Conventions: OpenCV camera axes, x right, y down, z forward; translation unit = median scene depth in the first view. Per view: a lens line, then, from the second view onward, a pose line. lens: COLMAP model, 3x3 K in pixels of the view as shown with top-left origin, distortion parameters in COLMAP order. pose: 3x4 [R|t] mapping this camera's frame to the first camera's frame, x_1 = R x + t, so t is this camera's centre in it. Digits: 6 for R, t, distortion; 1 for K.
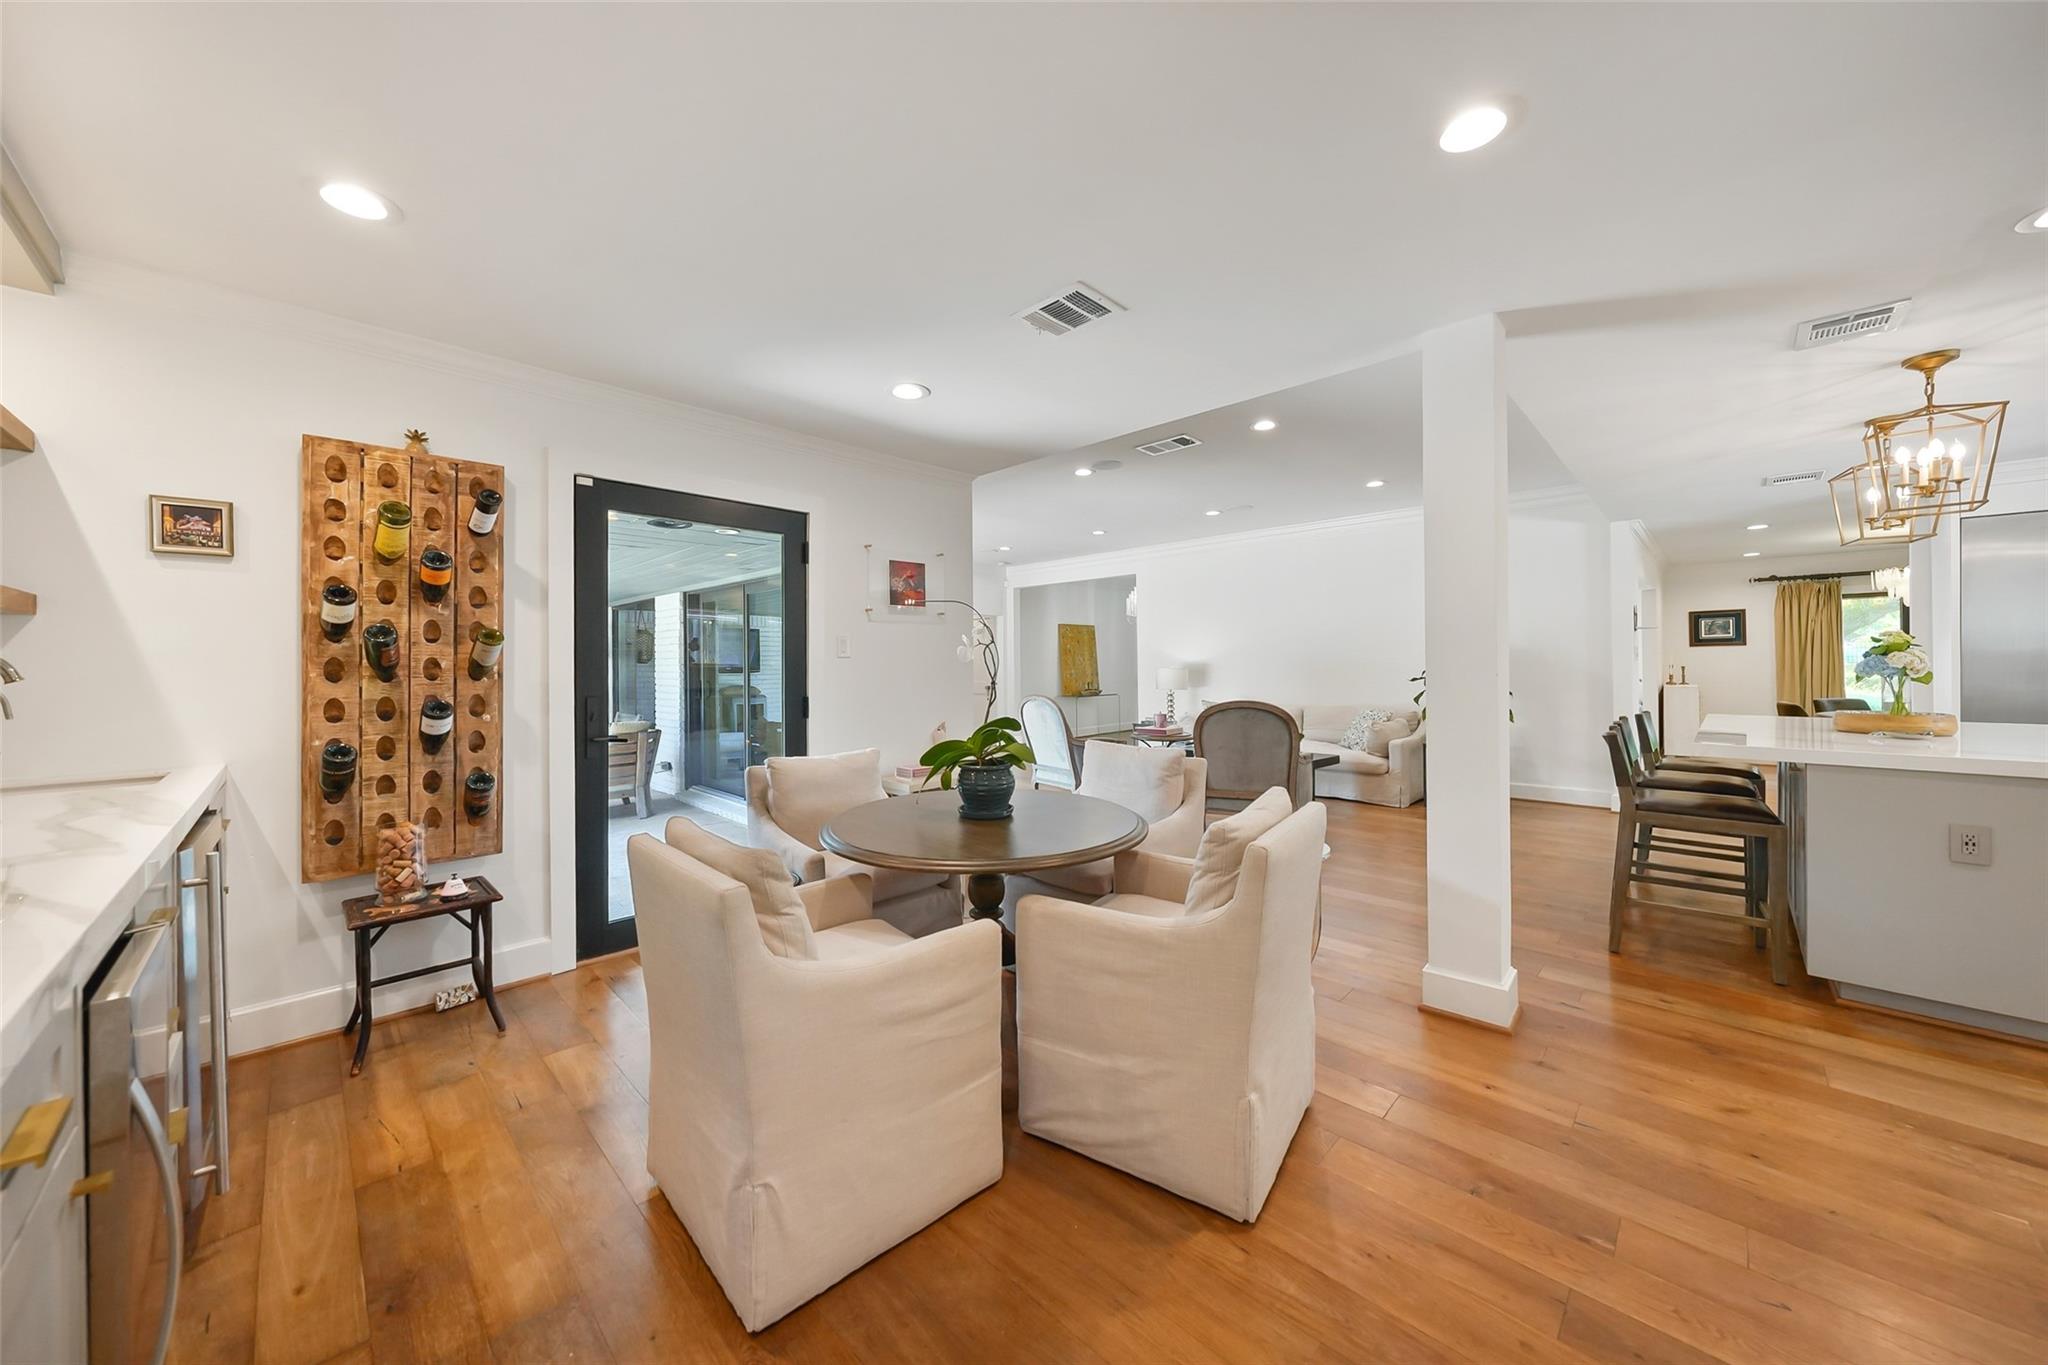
lens RADIAL K [[710.8, 0, 1020.2], [0, 710.8, 666.2], [0, 0, 1]] dist [-0.002113, -0.000093]
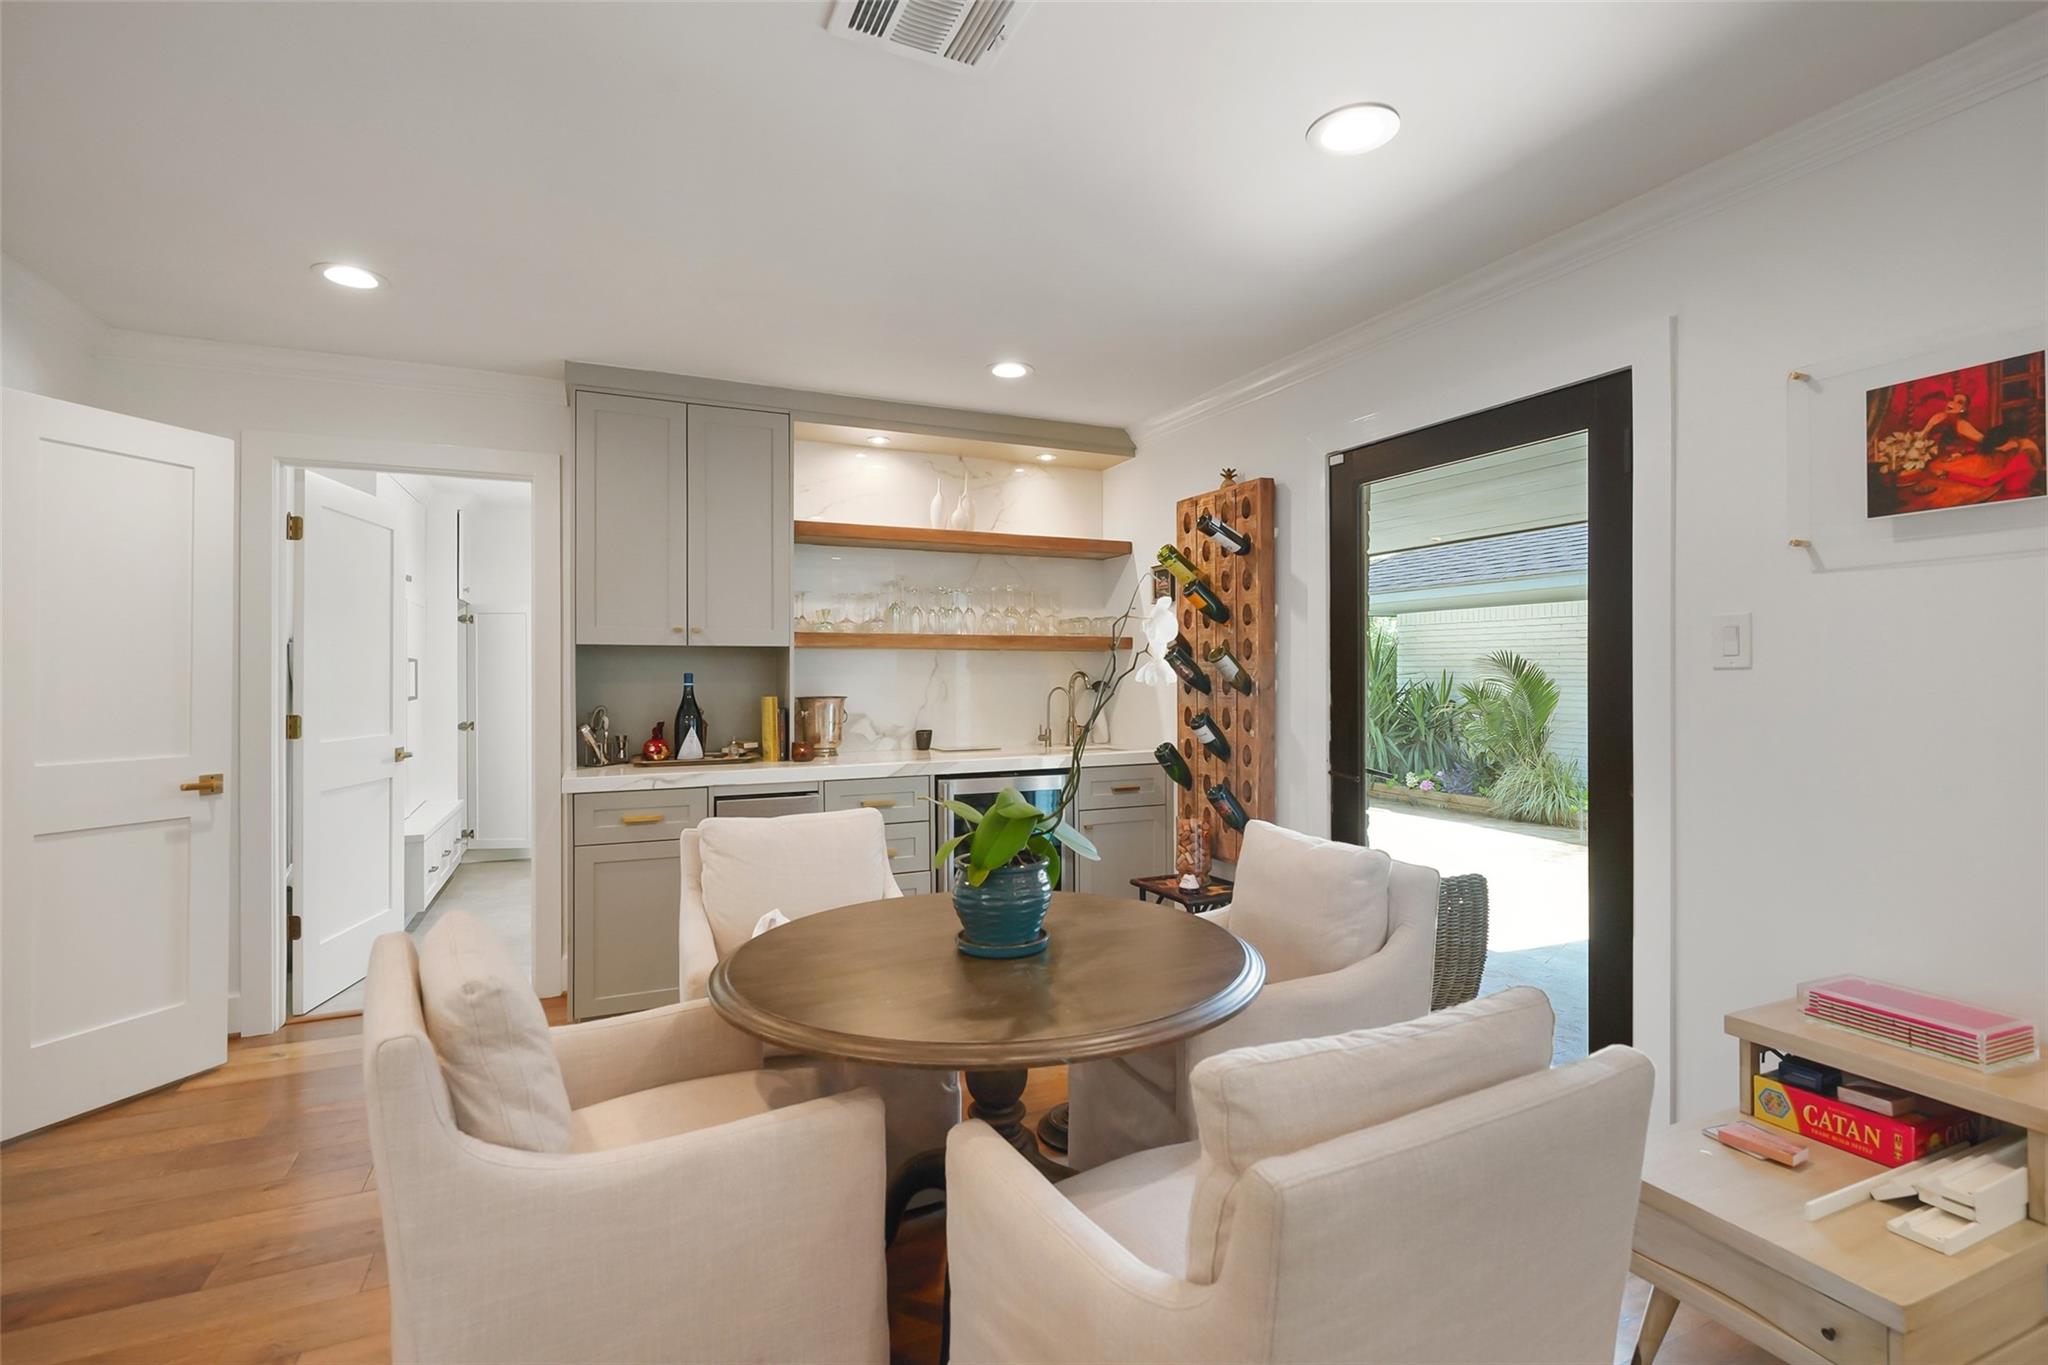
lens RADIAL K [[937.0, 0, 1021.0], [0, 937.0, 675.7], [0, 0, 1]] dist [0.000393, -0.000107]
pose [[-0.353708, 0.007746, -0.935324, 0.583972], [0.002782, 0.999970, 0.007229, -0.018496], [0.935352, -0.000045, -0.353719, 1.122149]]
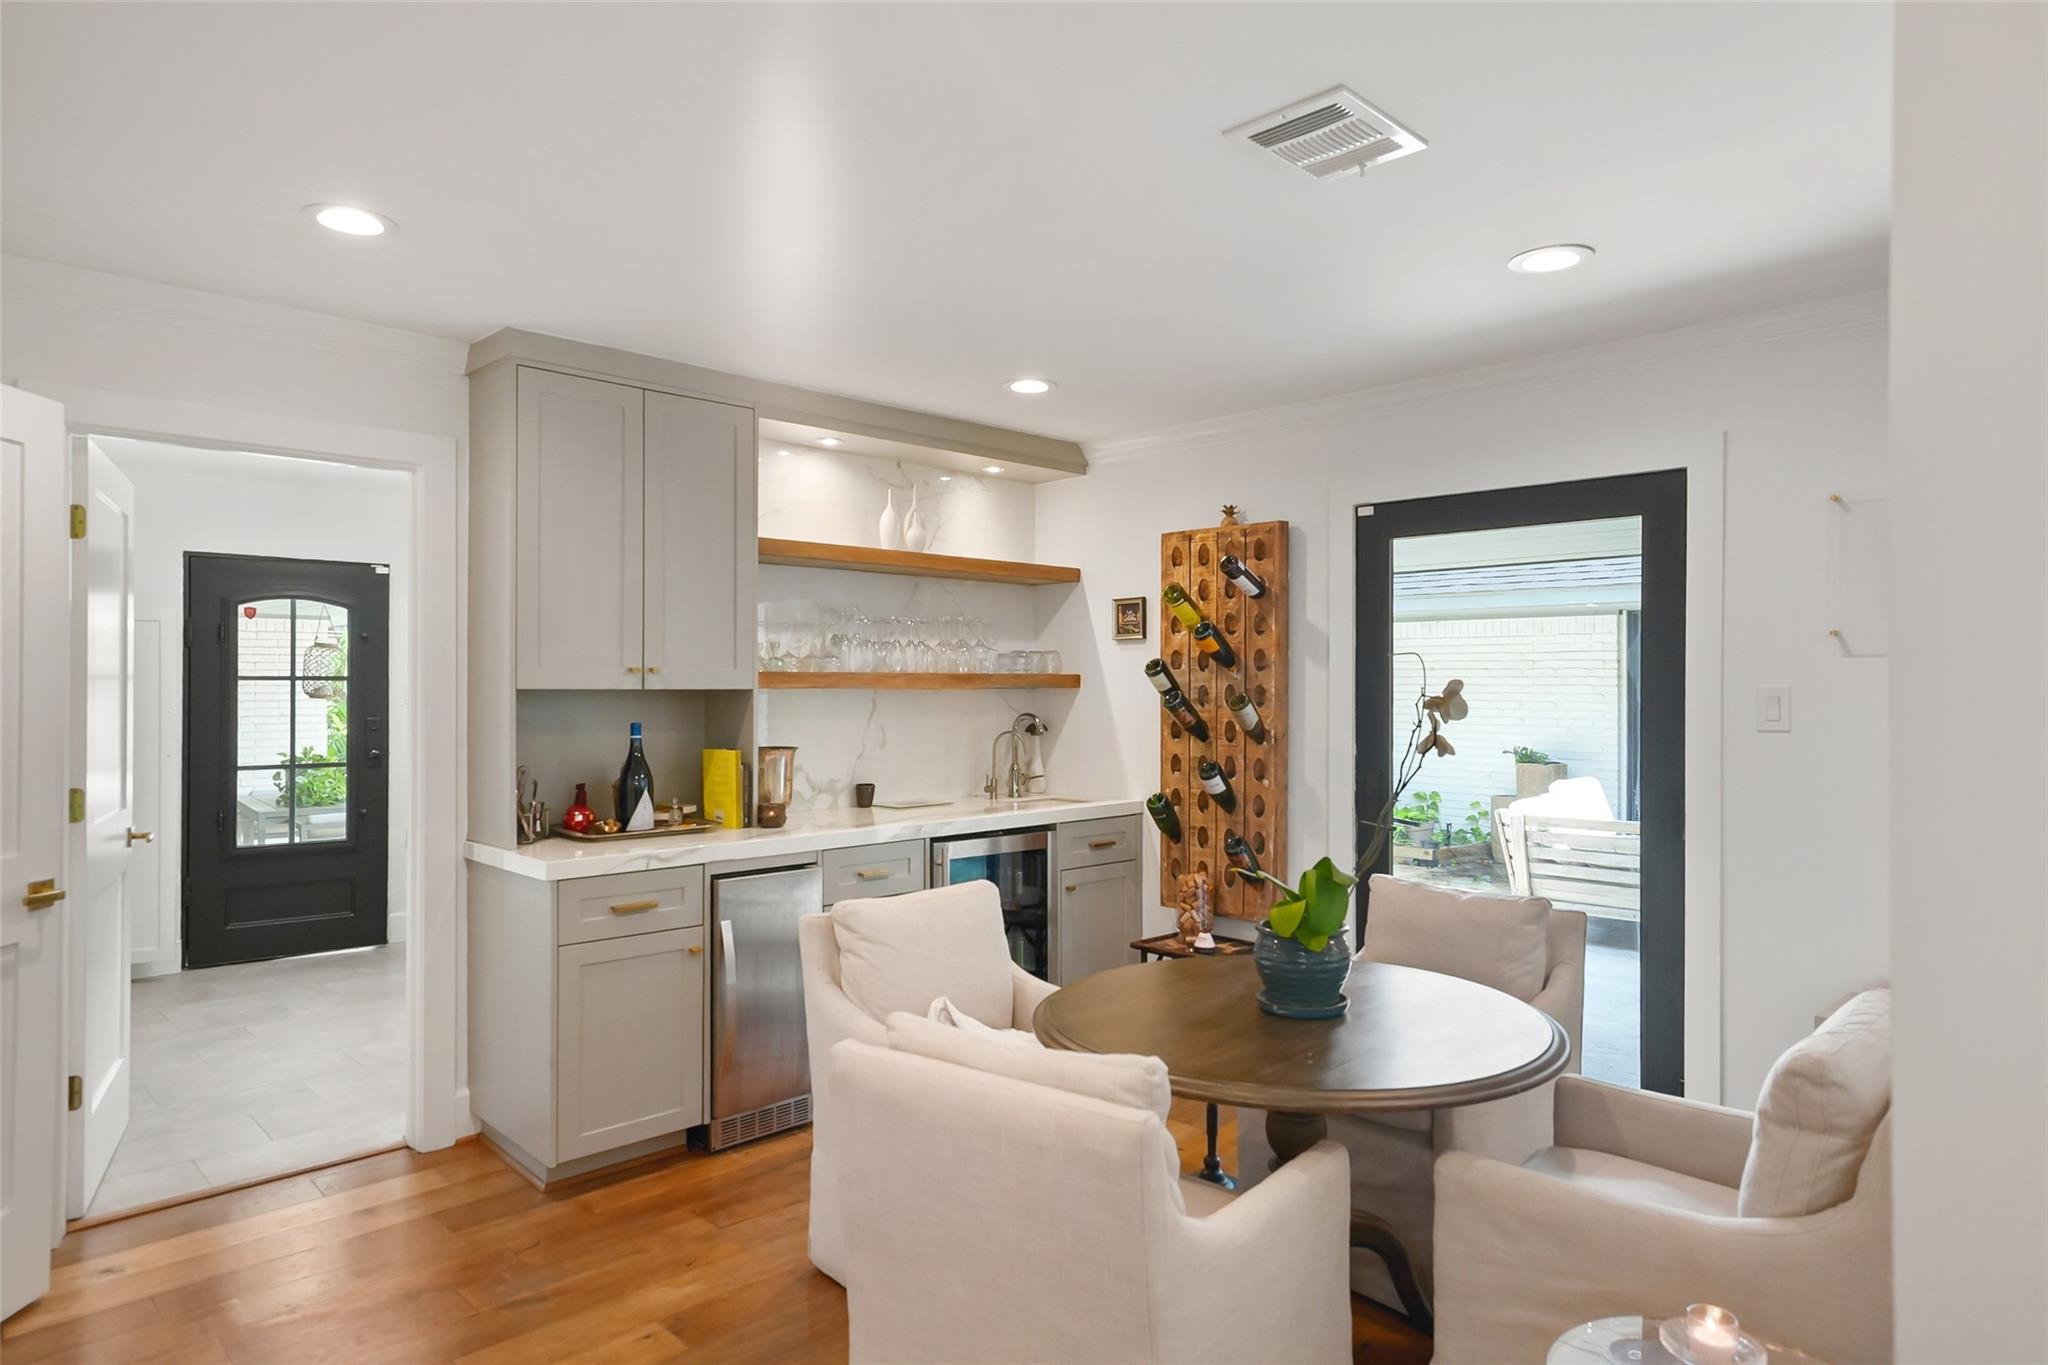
lens RADIAL K [[1197.7, 0, 1020.1], [0, 1197.7, 683.5], [0, 0, 1]] dist [0.018307, 0.000164]
pose [[-0.024285, 0.003875, -0.999698, 0.869081], [-0.004023, 0.999984, 0.003974, -0.066433], [0.999697, 0.004118, -0.024269, 0.677654]]
